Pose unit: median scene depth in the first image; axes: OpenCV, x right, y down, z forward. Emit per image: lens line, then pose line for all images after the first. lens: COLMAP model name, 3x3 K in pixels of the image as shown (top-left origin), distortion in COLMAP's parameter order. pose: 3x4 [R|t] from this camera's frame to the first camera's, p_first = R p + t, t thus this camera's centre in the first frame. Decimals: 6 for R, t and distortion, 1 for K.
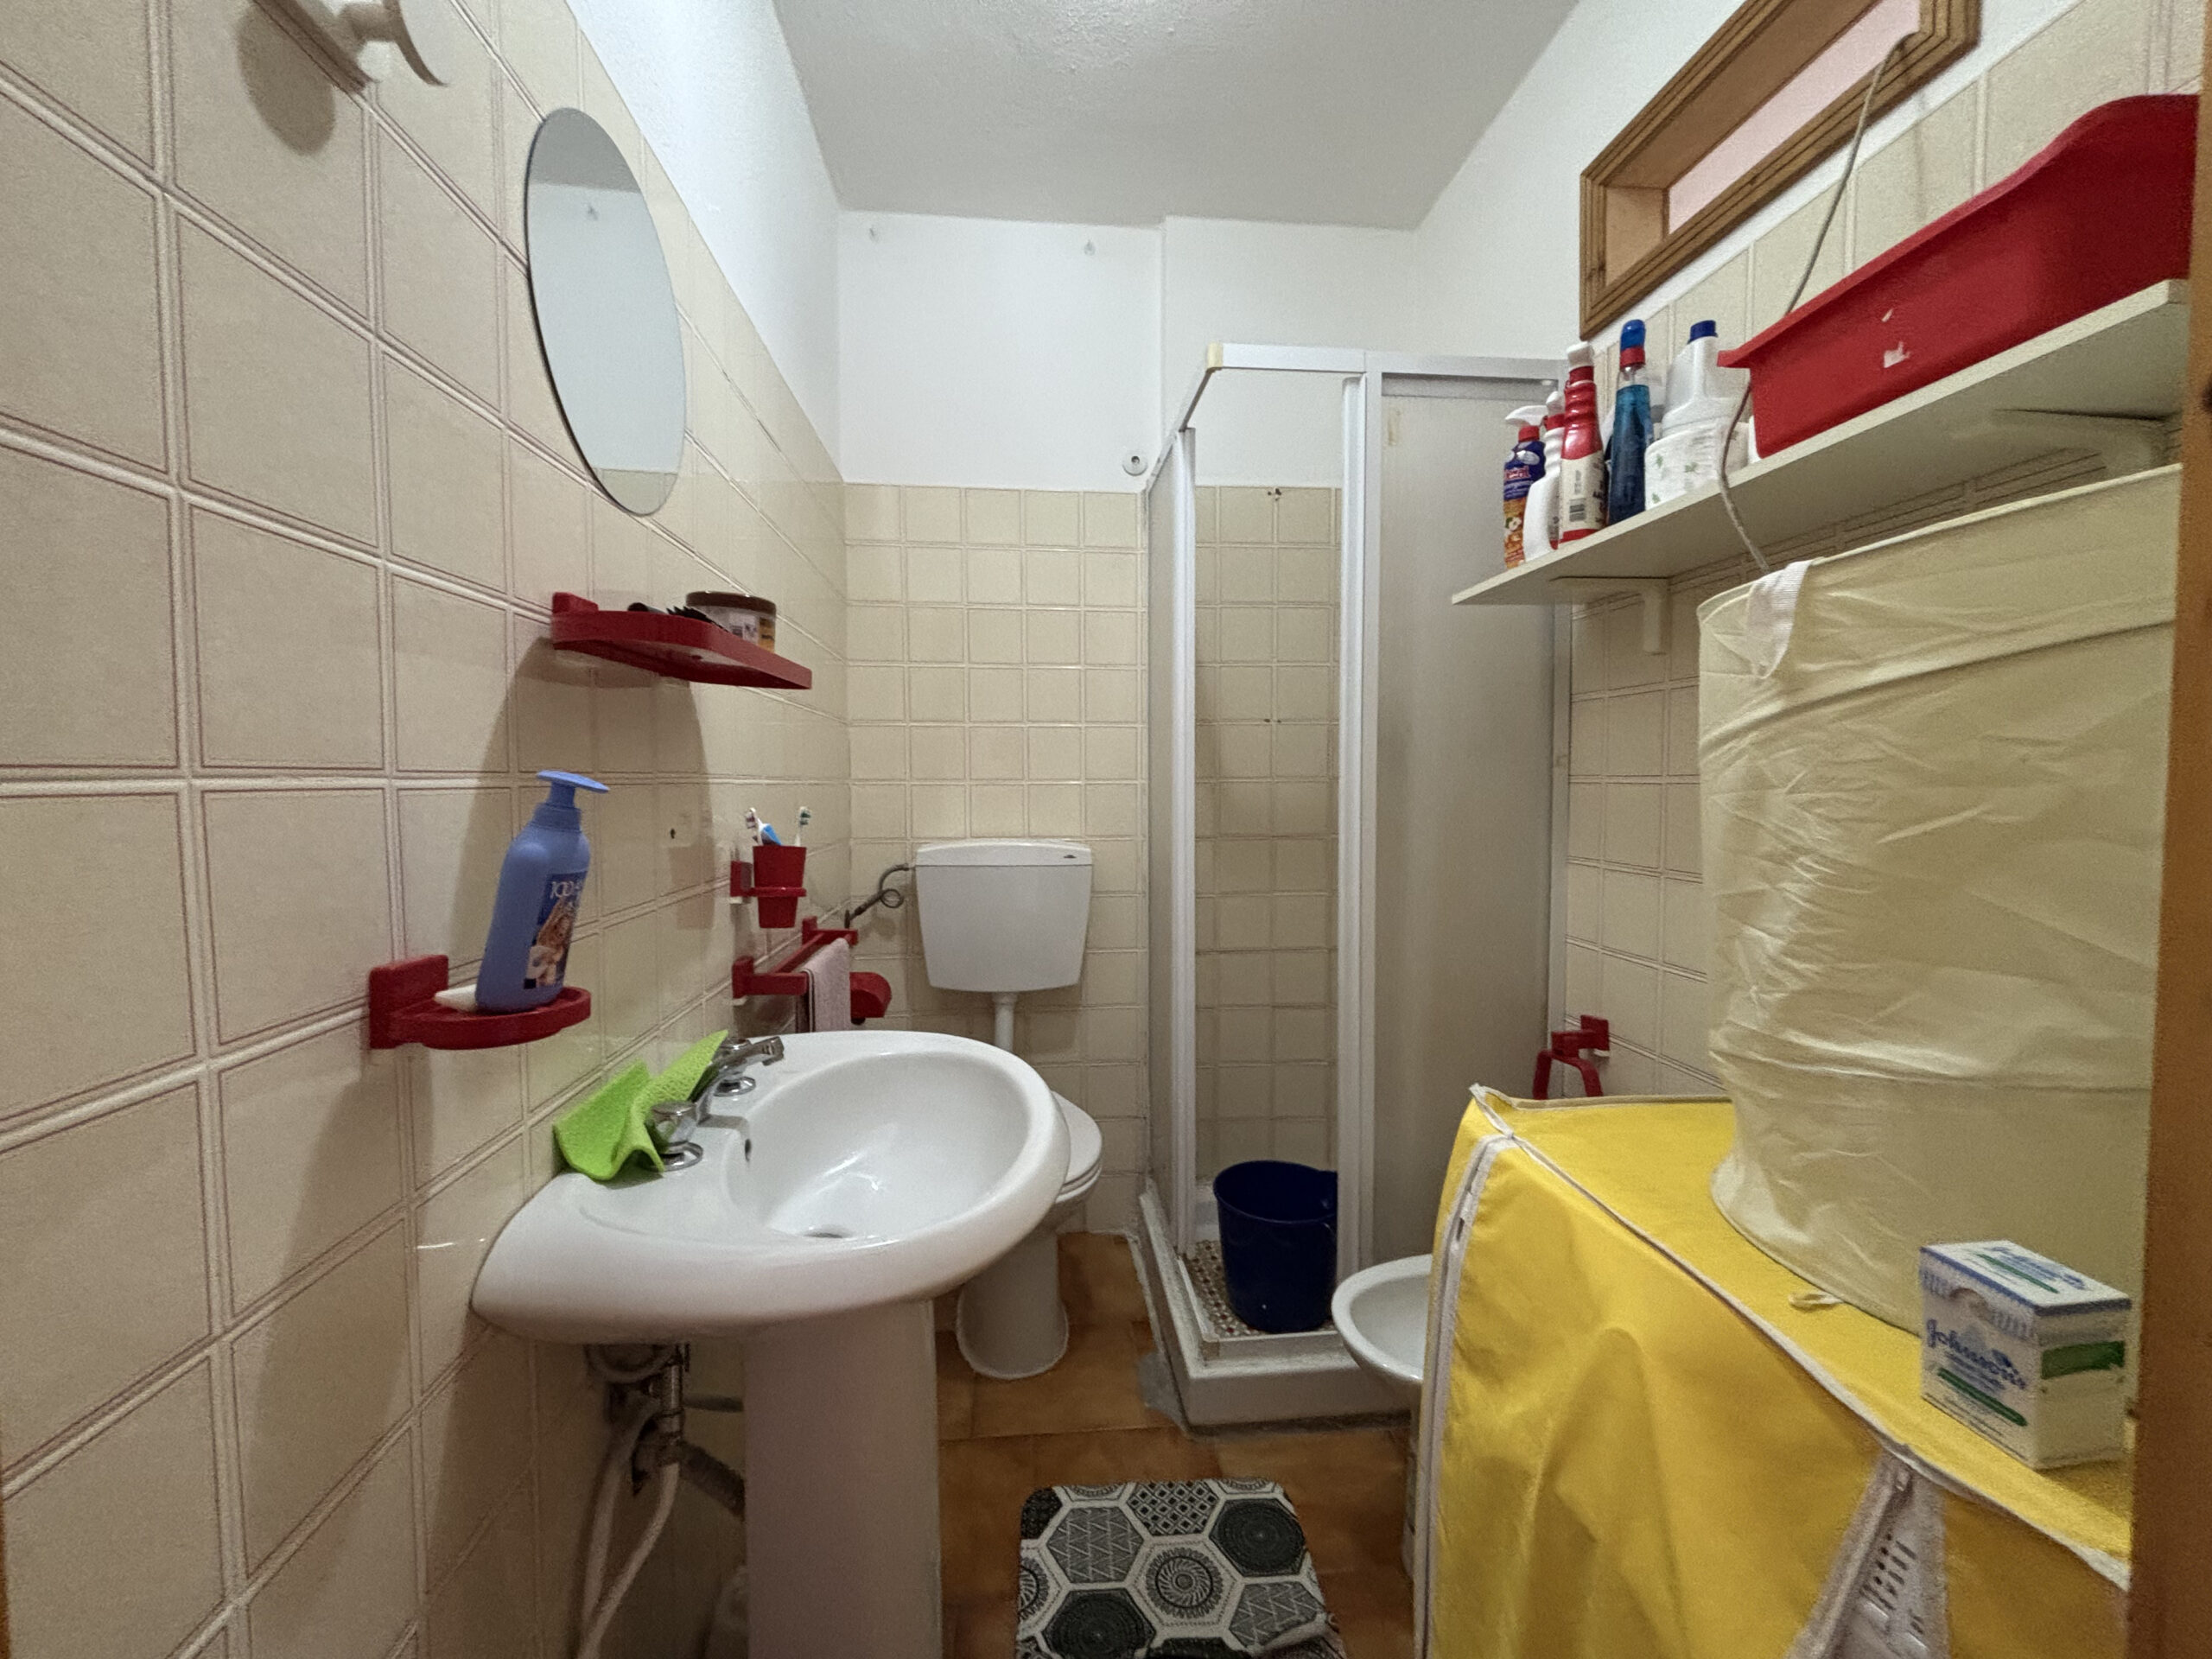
lens RADIAL K [[890.7, 0, 1115.2], [0, 890.7, 822.1], [0, 0, 1]] dist [0.000069, 0.000244]
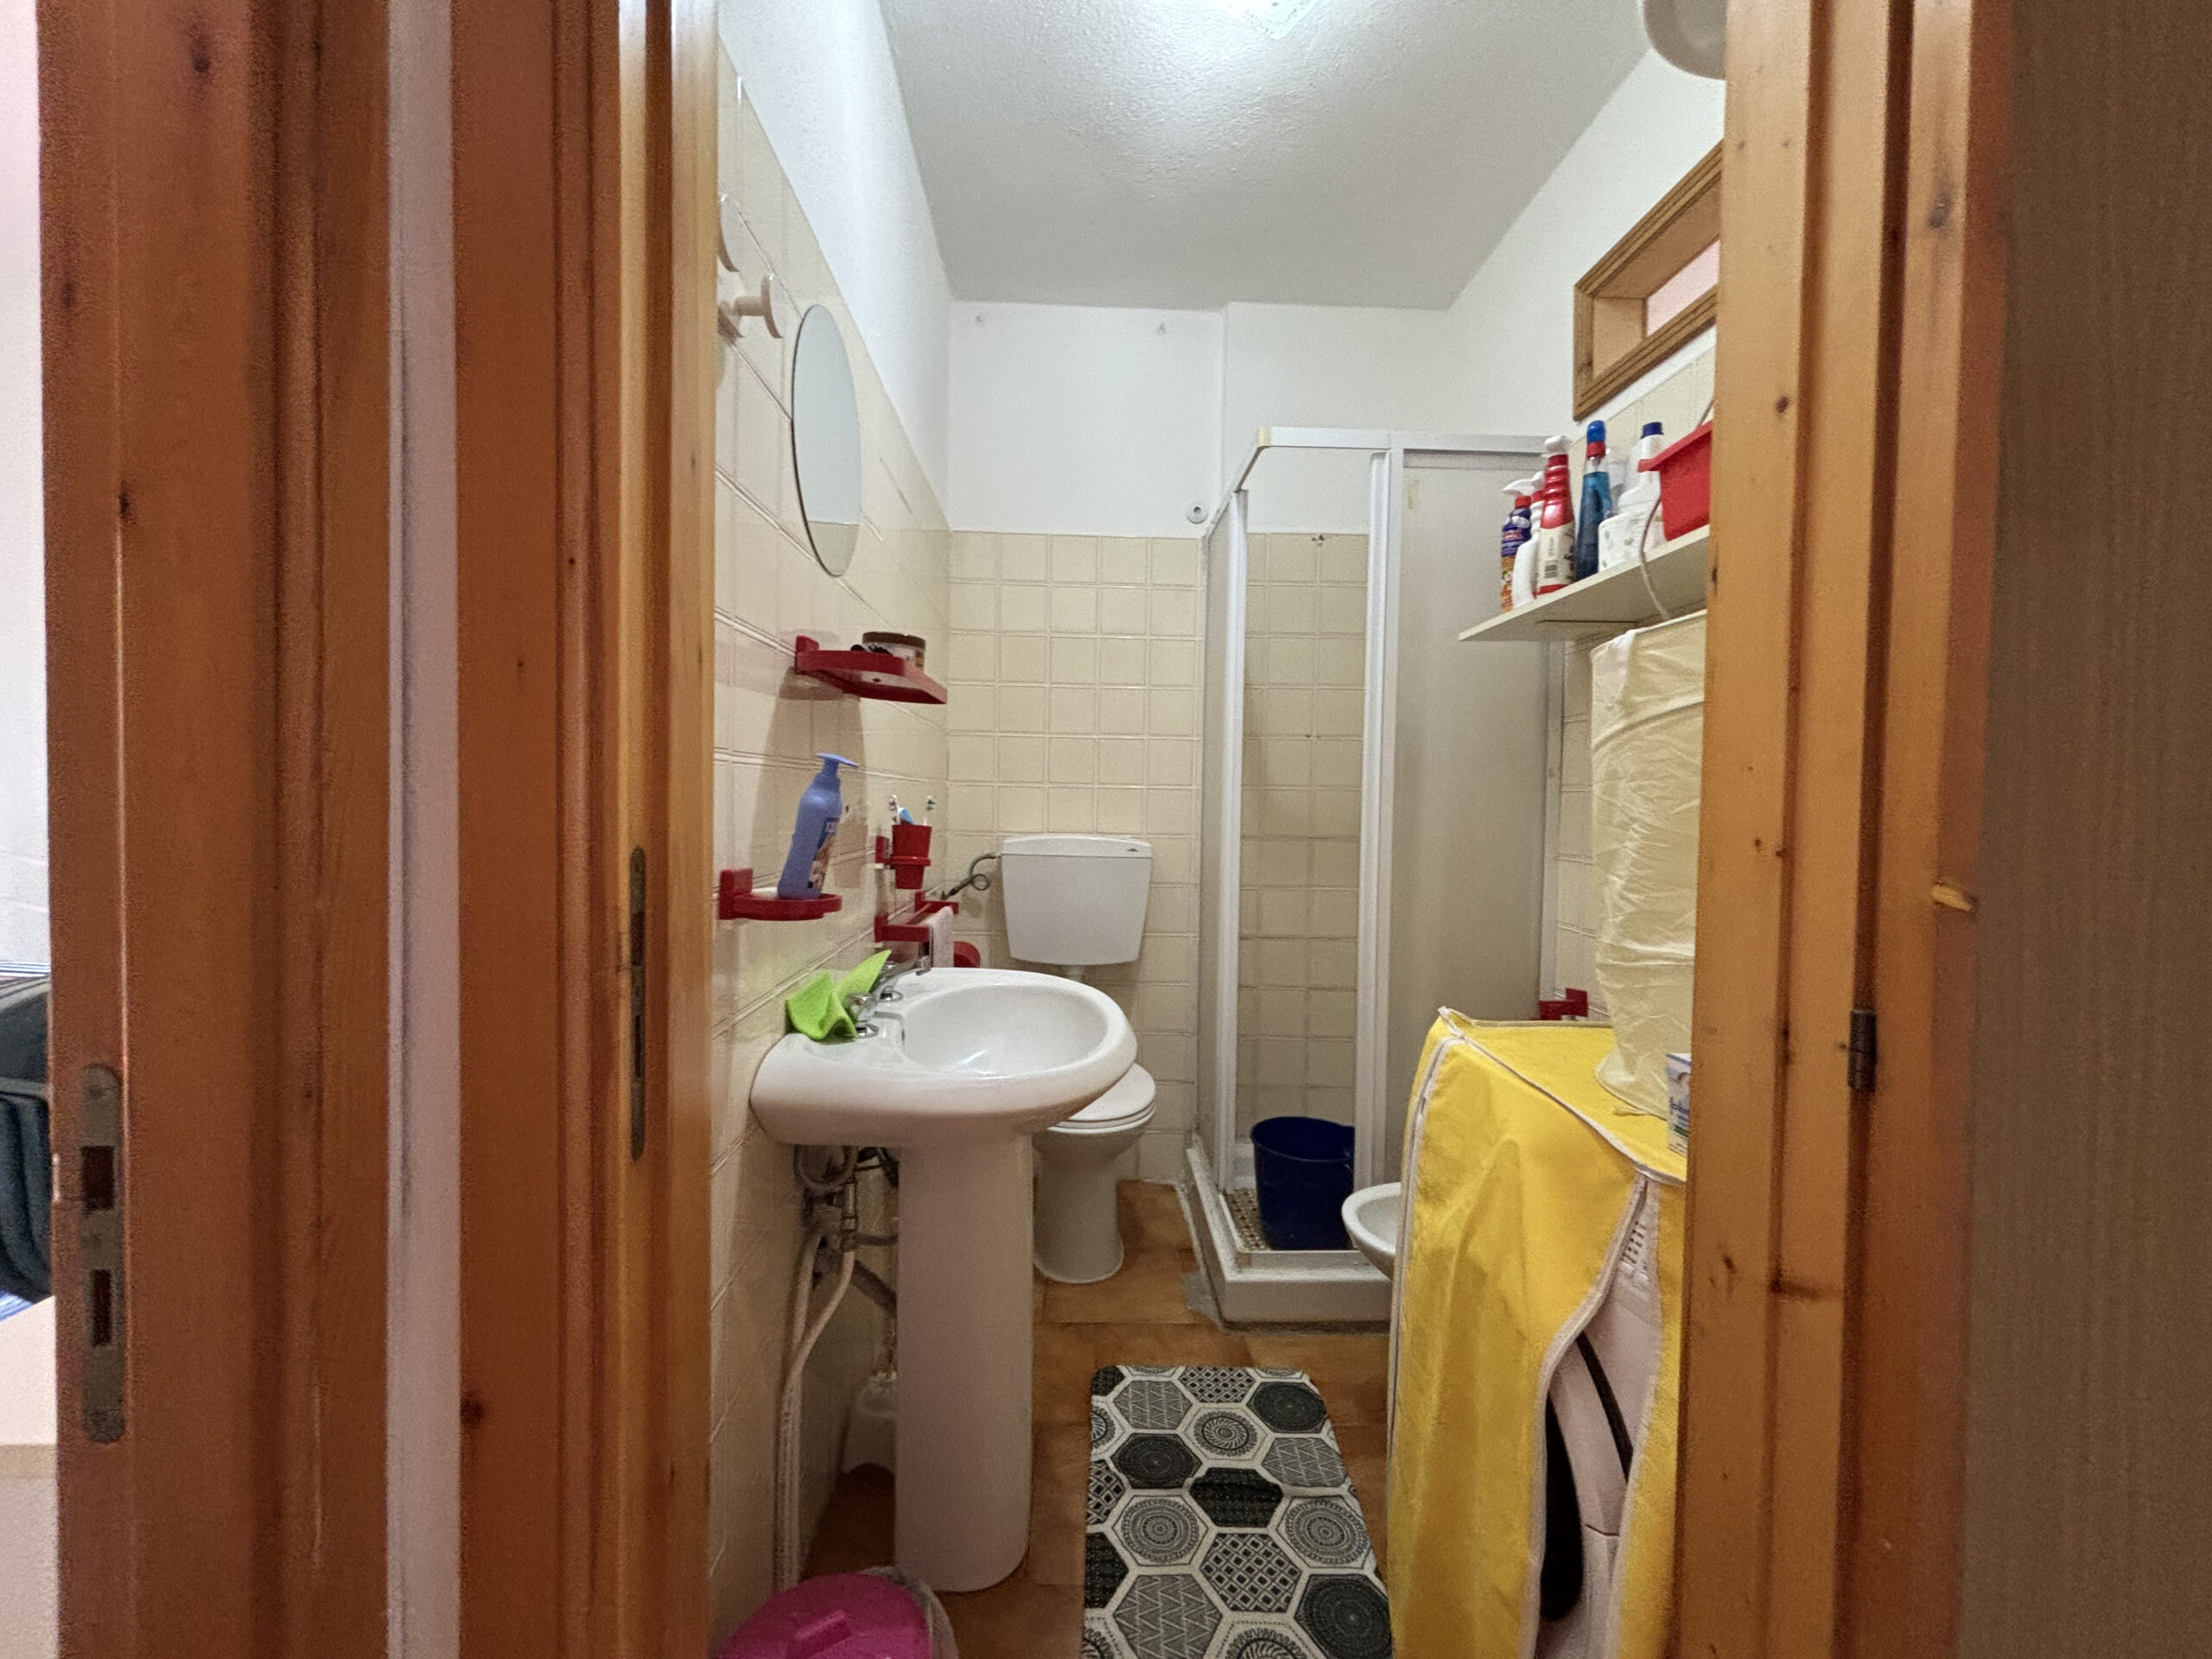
lens RADIAL K [[885.4, 0, 1112.1], [0, 885.4, 822.7], [0, 0, 1]] dist [-0.000775, -0.000095]
pose [[0.997612, 0.022546, -0.065290, -0.005574], [-0.023723, 0.999569, -0.017305, 0.035604], [0.064871, 0.018812, 0.997716, -0.235949]]
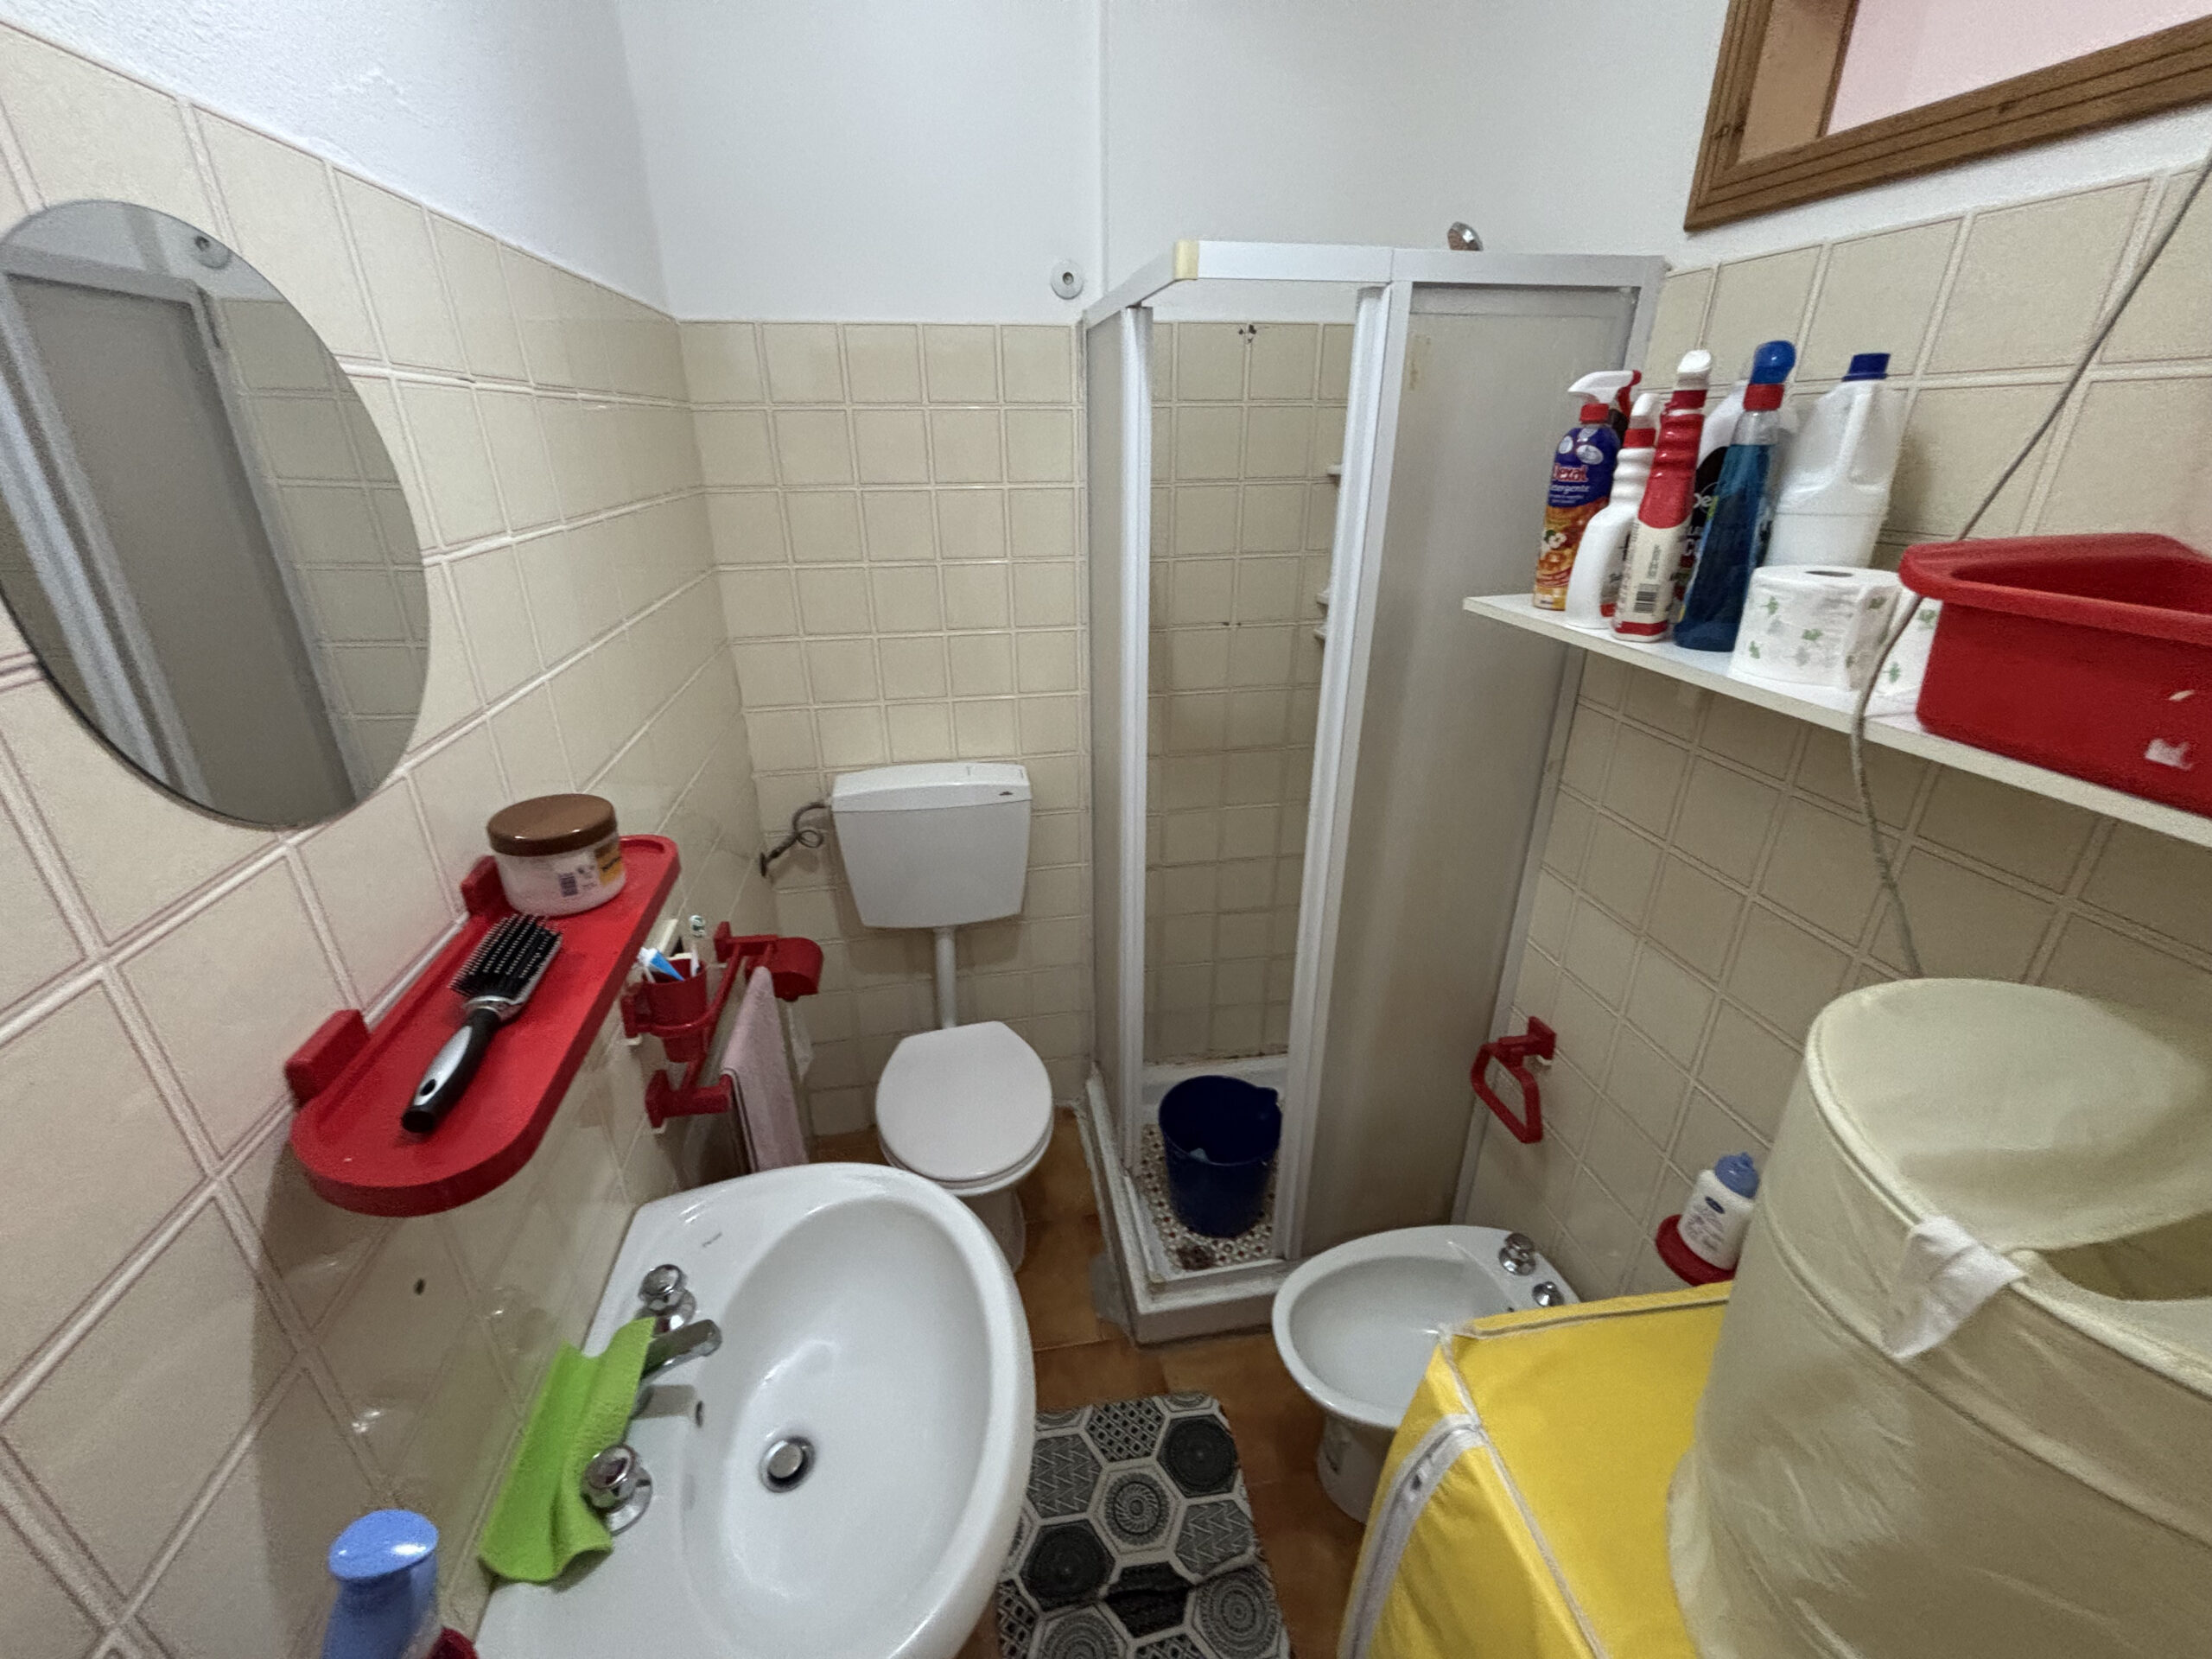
lens RADIAL K [[890.7, 0, 1115.2], [0, 890.7, 822.1], [0, 0, 1]] dist [0.000069, 0.000244]
pose [[0.996854, -0.029735, 0.073476, -0.010401], [0.001500, 0.933878, 0.357588, -0.388642], [-0.079250, -0.356353, 0.930985, 0.203848]]
